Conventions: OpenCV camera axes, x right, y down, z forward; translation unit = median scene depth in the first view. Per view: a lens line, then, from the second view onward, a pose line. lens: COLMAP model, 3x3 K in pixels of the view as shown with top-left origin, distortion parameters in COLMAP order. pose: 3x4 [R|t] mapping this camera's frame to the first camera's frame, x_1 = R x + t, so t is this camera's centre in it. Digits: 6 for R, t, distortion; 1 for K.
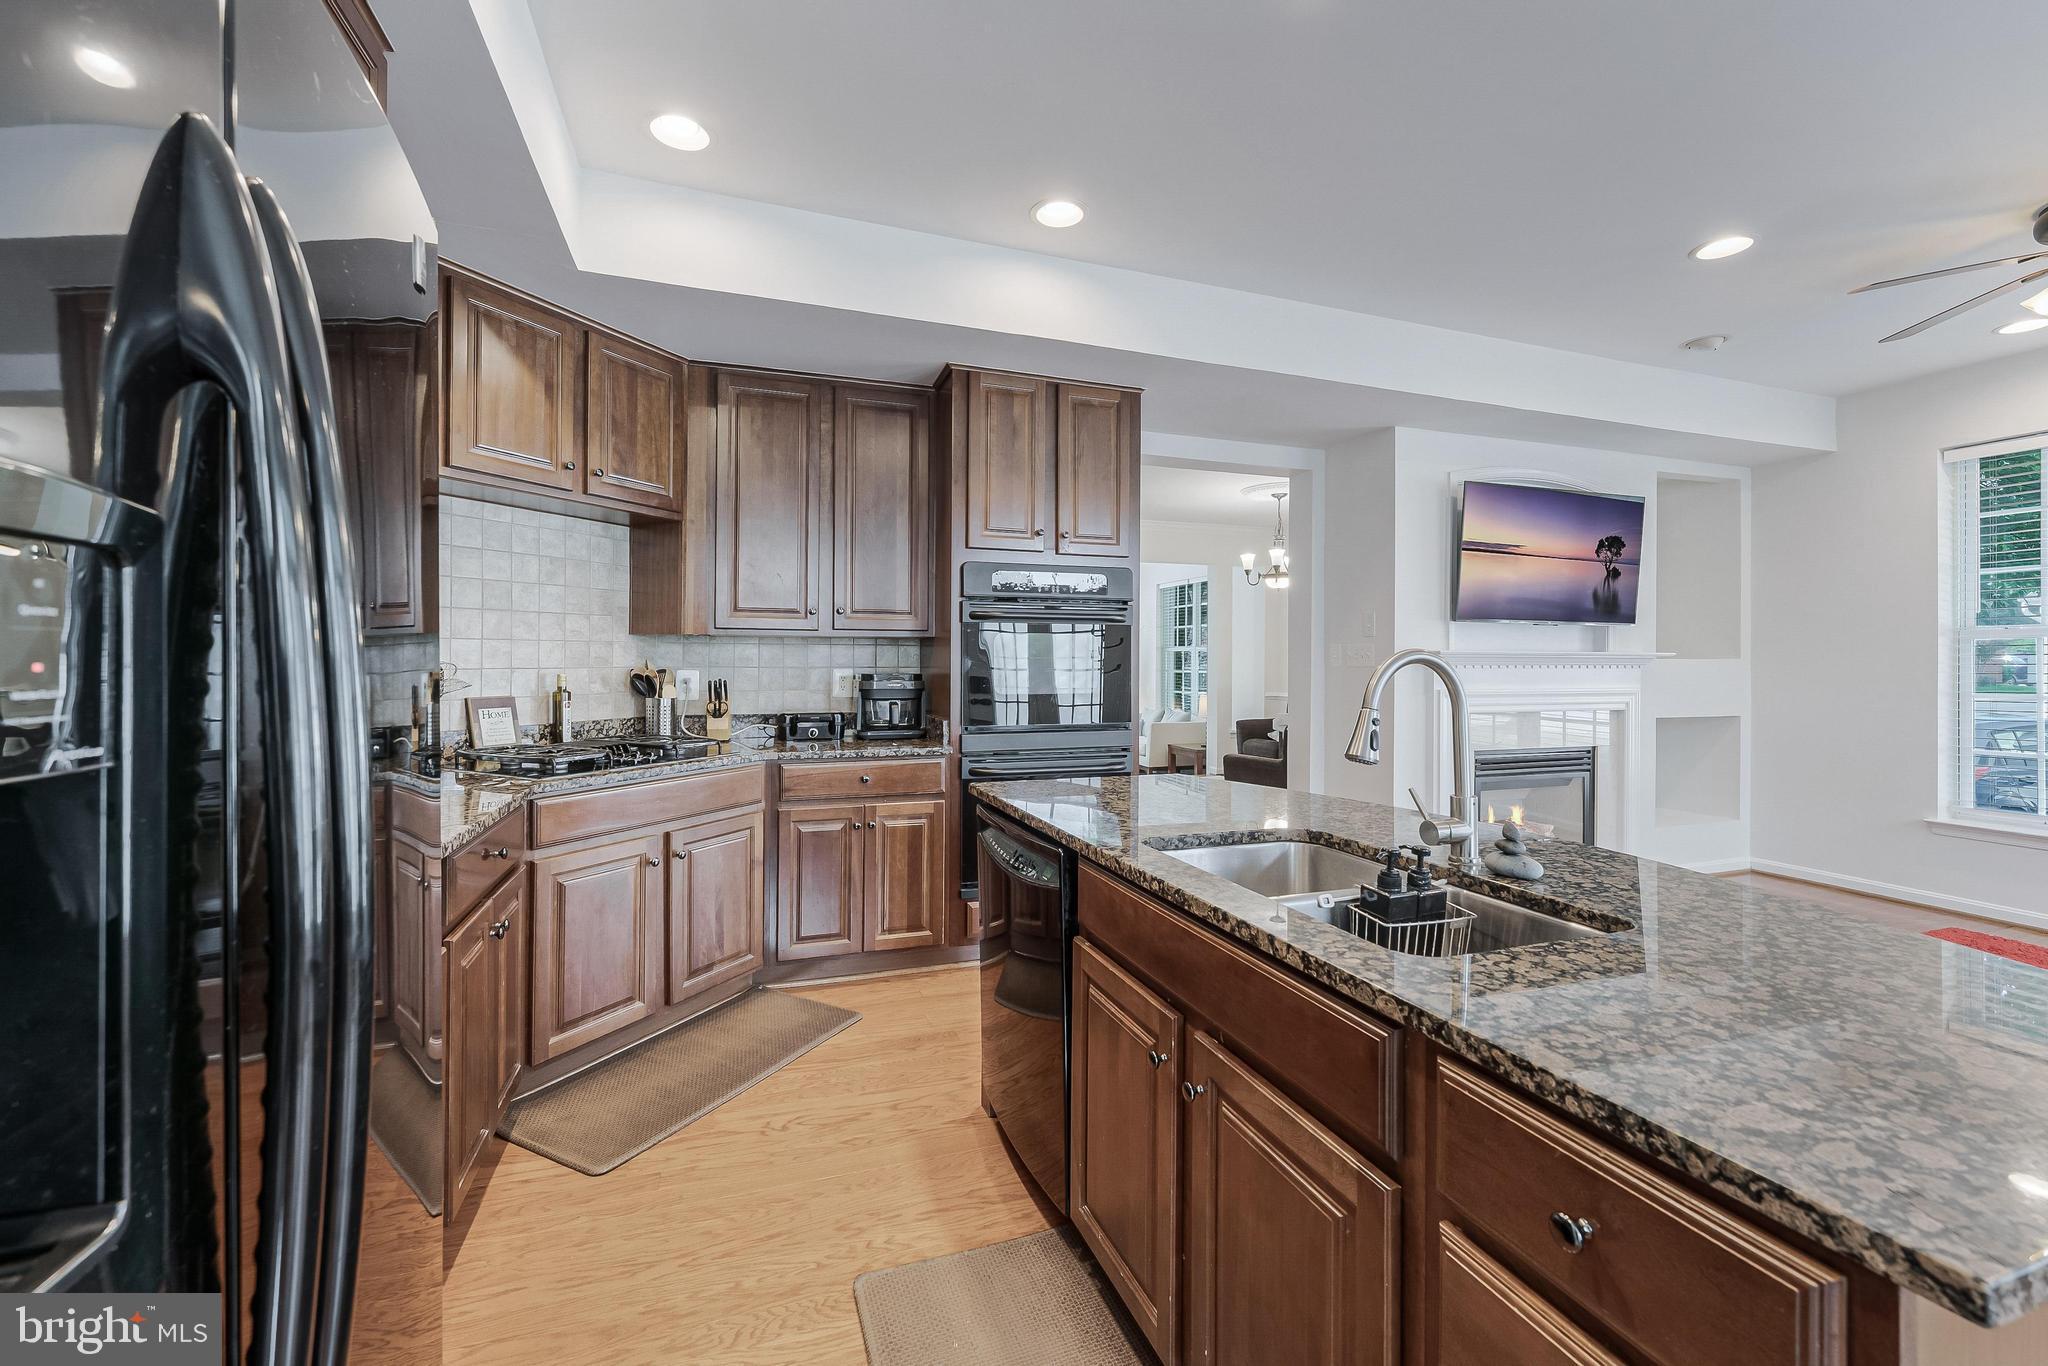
lens RADIAL K [[832.0, 0, 1025.1], [0, 832.0, 652.6], [0, 0, 1]] dist [-0.002994, 0.000426]
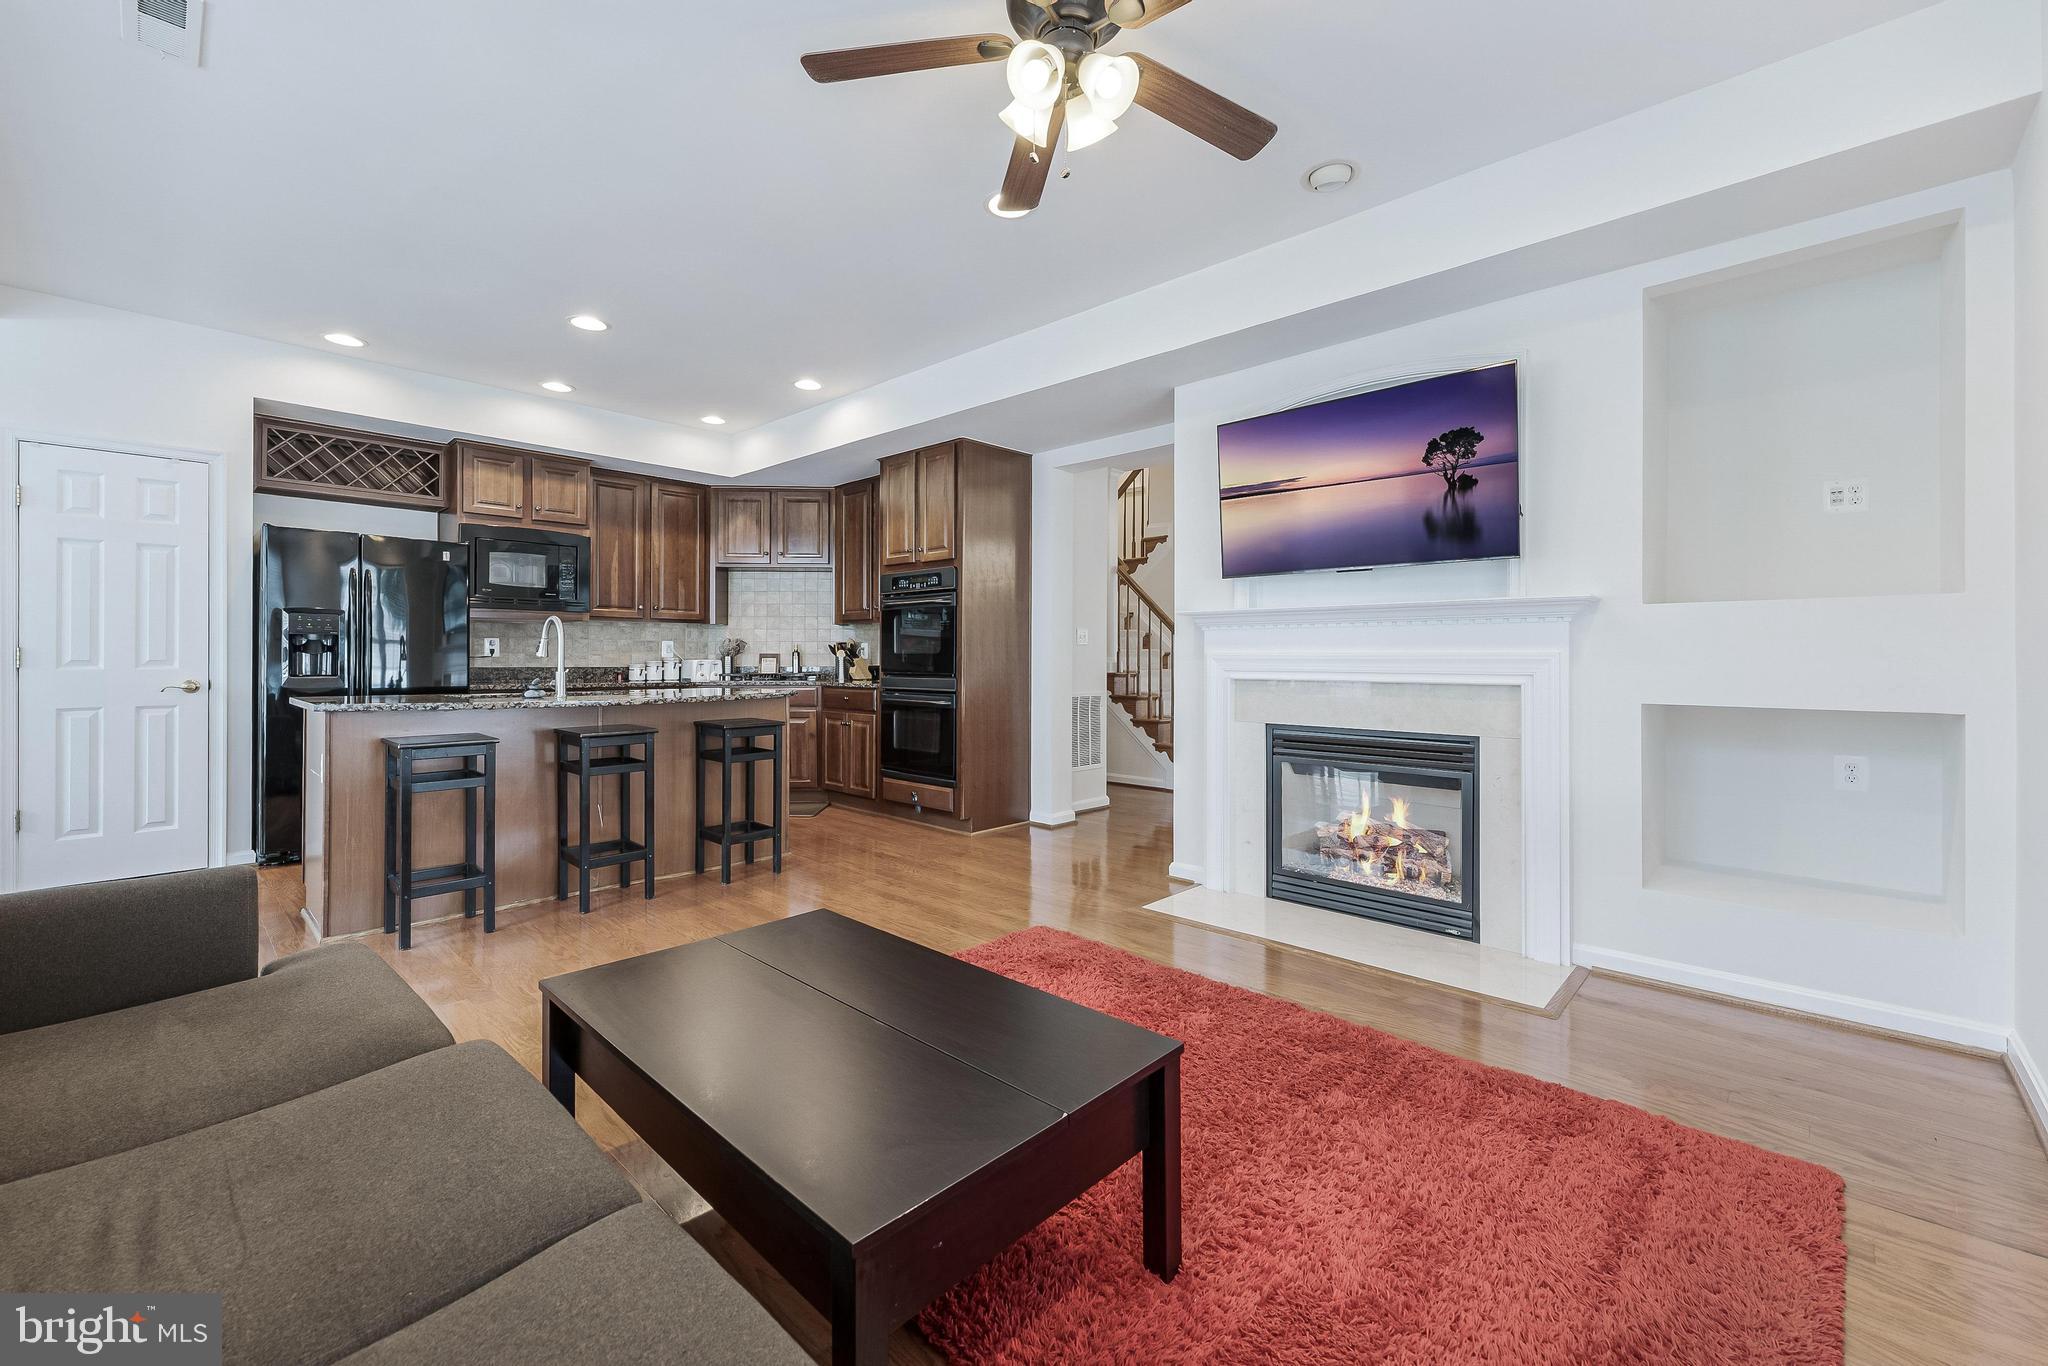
lens RADIAL K [[832.0, 0, 1034.5], [0, 832.0, 655.5], [0, 0, 1]] dist [-0.002994, 0.000426]
pose [[0.461630, -0.007136, -0.887044, 1.475452], [0.006496, 0.999968, -0.004664, 0.061192], [0.887049, -0.003609, 0.461661, 0.471041]]
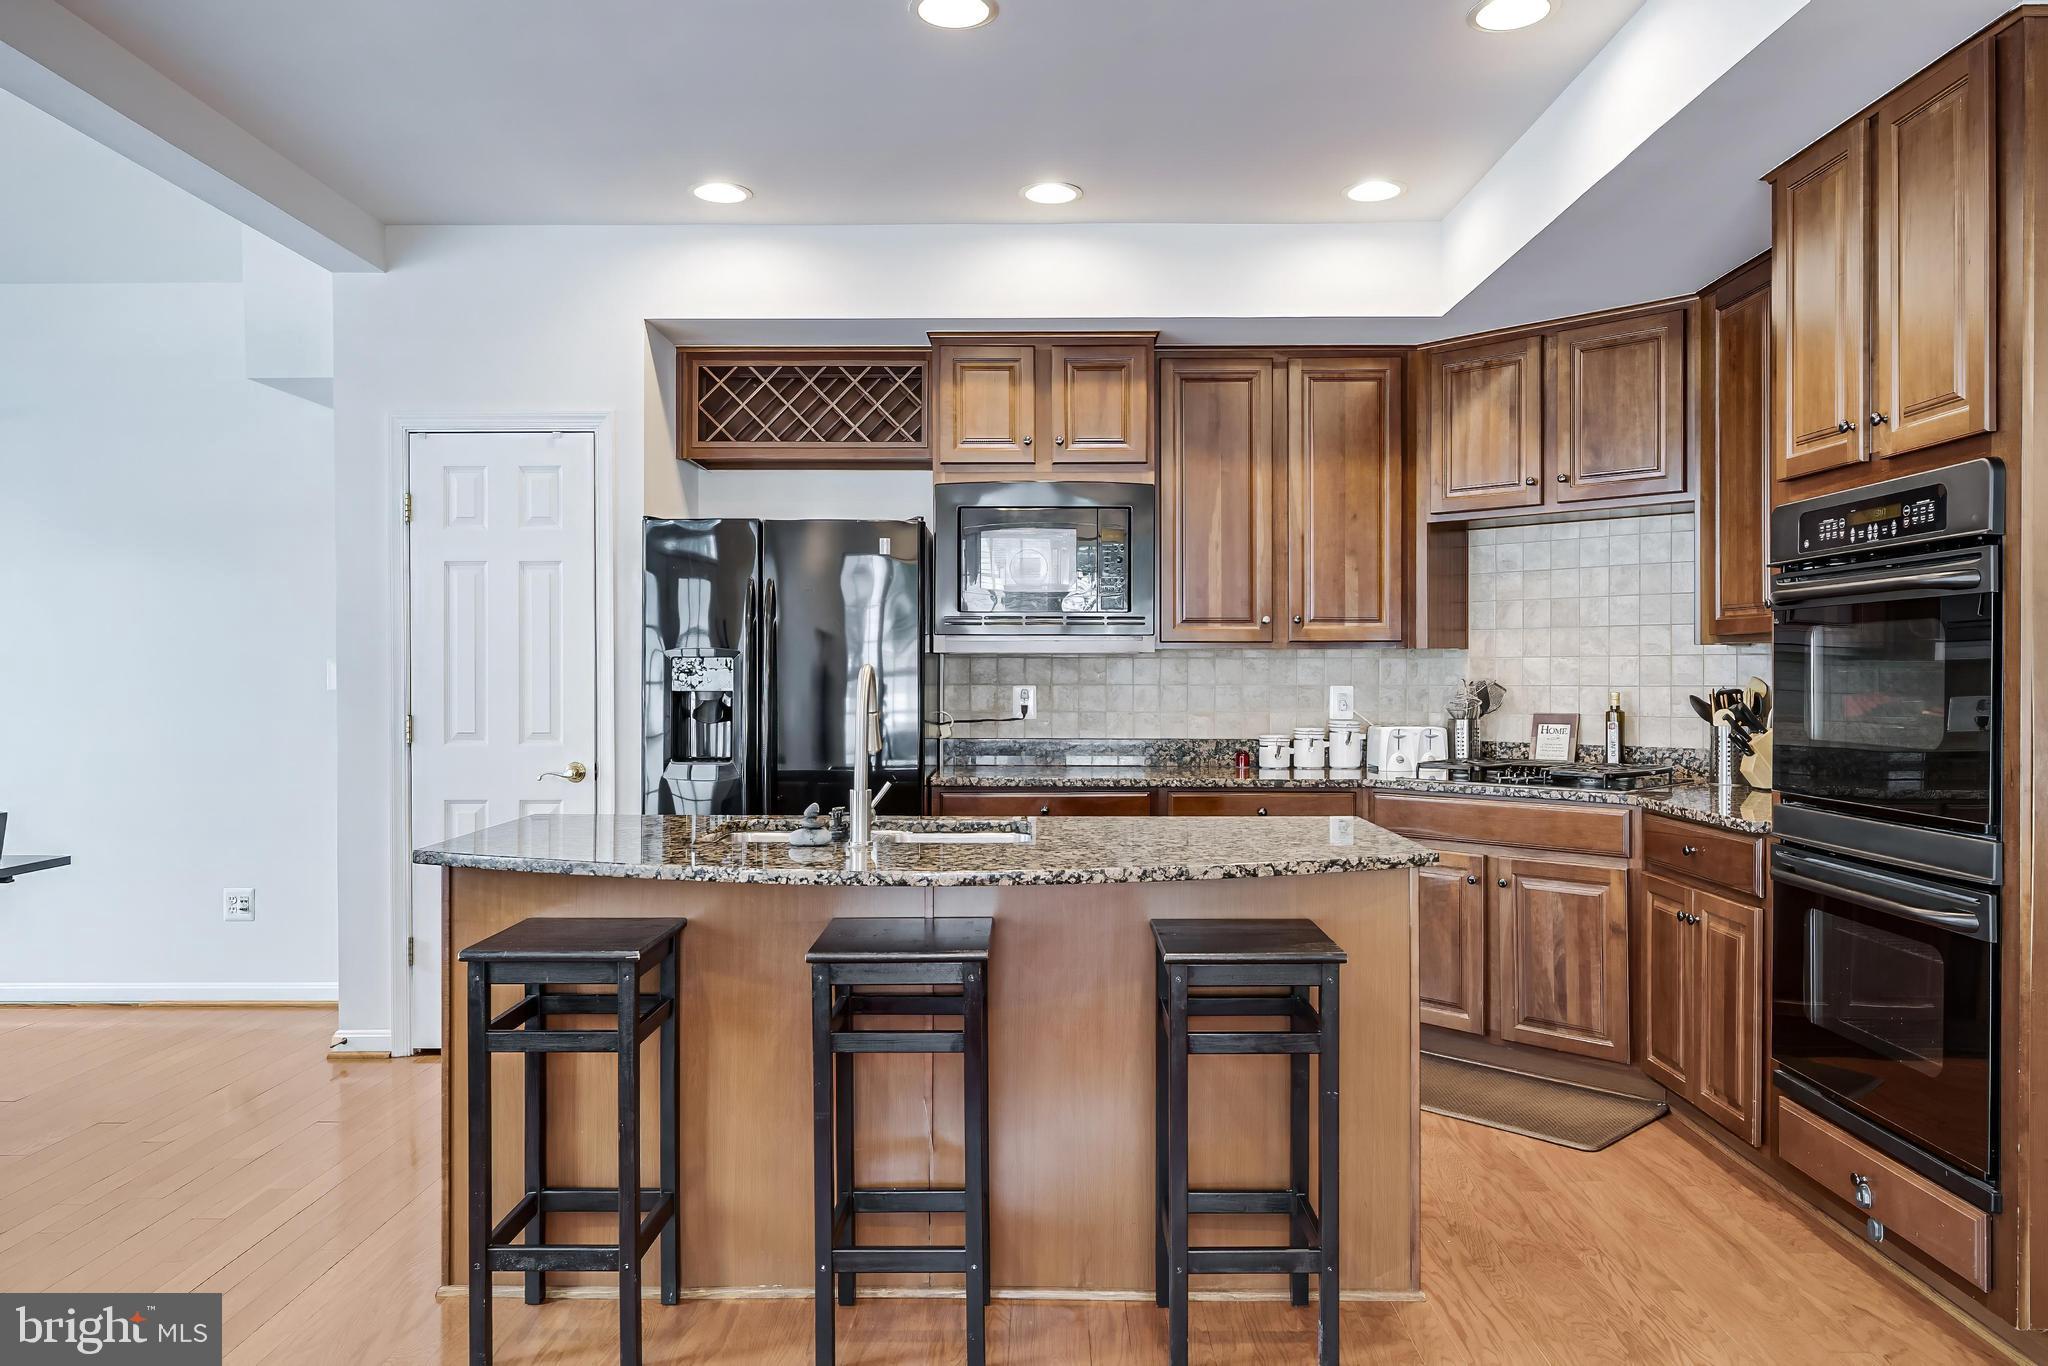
lens RADIAL K [[1391.1, 0, 1026.7], [0, 1391.1, 678.1], [0, 0, 1]] dist [-0.000985, 0.001669]
pose [[-0.340940, -0.001322, -0.940084, 0.964303], [0.005485, 0.999979, -0.003396, 0.010175], [0.940069, -0.006314, -0.340925, 0.794121]]
